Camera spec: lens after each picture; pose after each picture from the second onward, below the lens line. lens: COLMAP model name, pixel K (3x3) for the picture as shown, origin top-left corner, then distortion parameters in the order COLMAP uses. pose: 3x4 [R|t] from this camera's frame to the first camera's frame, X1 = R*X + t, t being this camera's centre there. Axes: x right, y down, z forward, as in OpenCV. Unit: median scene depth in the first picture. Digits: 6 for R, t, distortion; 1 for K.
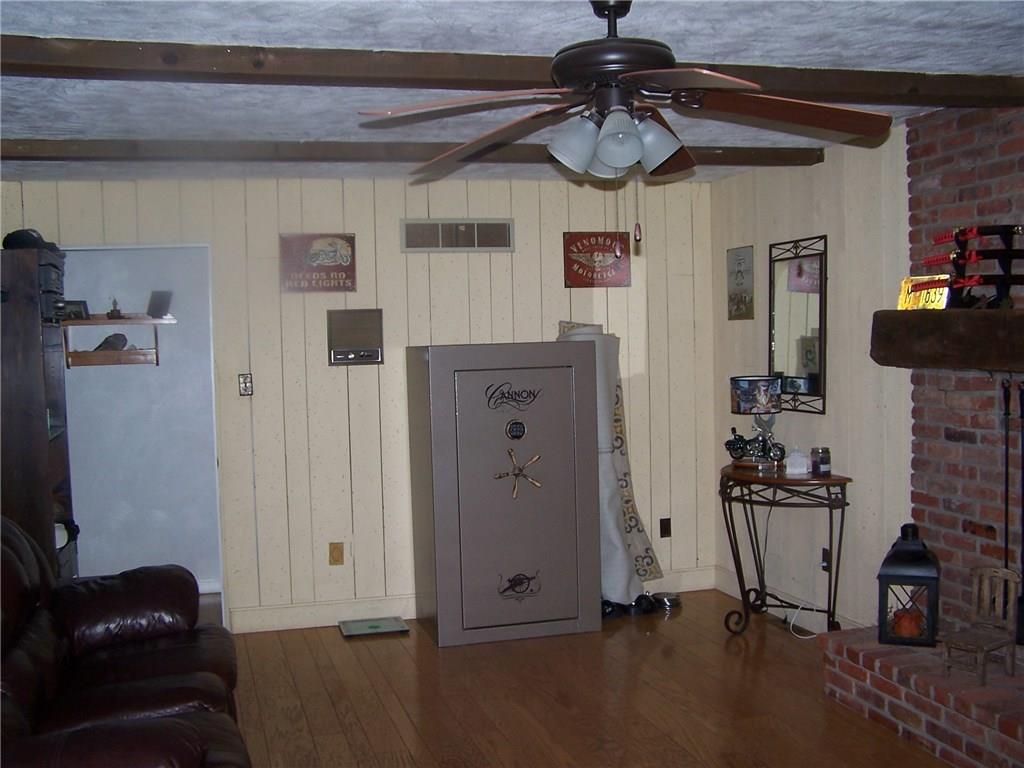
lens RADIAL K [[1132.1, 0, 491.3], [0, 1132.1, 398.1], [0, 0, 1]] dist [-0.206868, 0.377489]
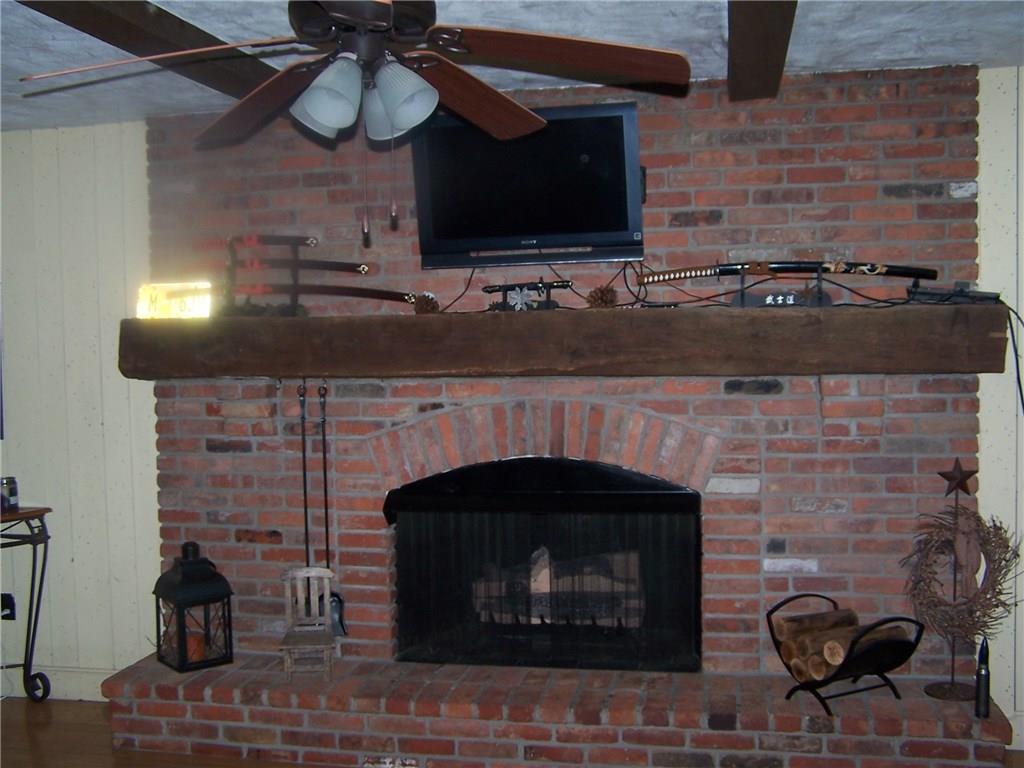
lens RADIAL K [[1132.1, 0, 491.3], [0, 1132.1, 398.1], [0, 0, 1]] dist [-0.206868, 0.377489]
pose [[0.462411, -0.031689, 0.886099, -0.354362], [0.057689, 0.998319, 0.005598, -0.000418], [-0.884787, 0.048530, 0.463462, 0.325241]]
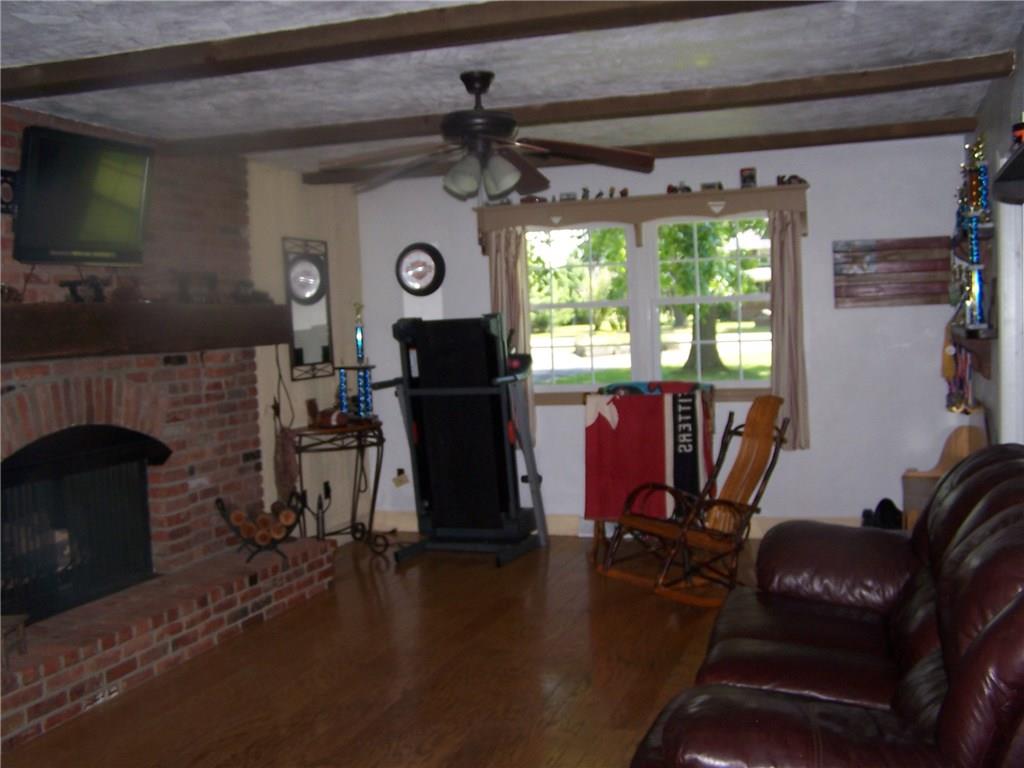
lens RADIAL K [[1152.5, 0, 512.0], [0, 1152.5, 384.0], [0, 0, 1]] dist [0.018176, 0.023060]
pose [[-0.821650, 0.024161, 0.569479, -0.520362], [0.092803, 0.991441, 0.091833, -0.050905], [-0.562386, 0.128304, -0.816860, 1.430180]]
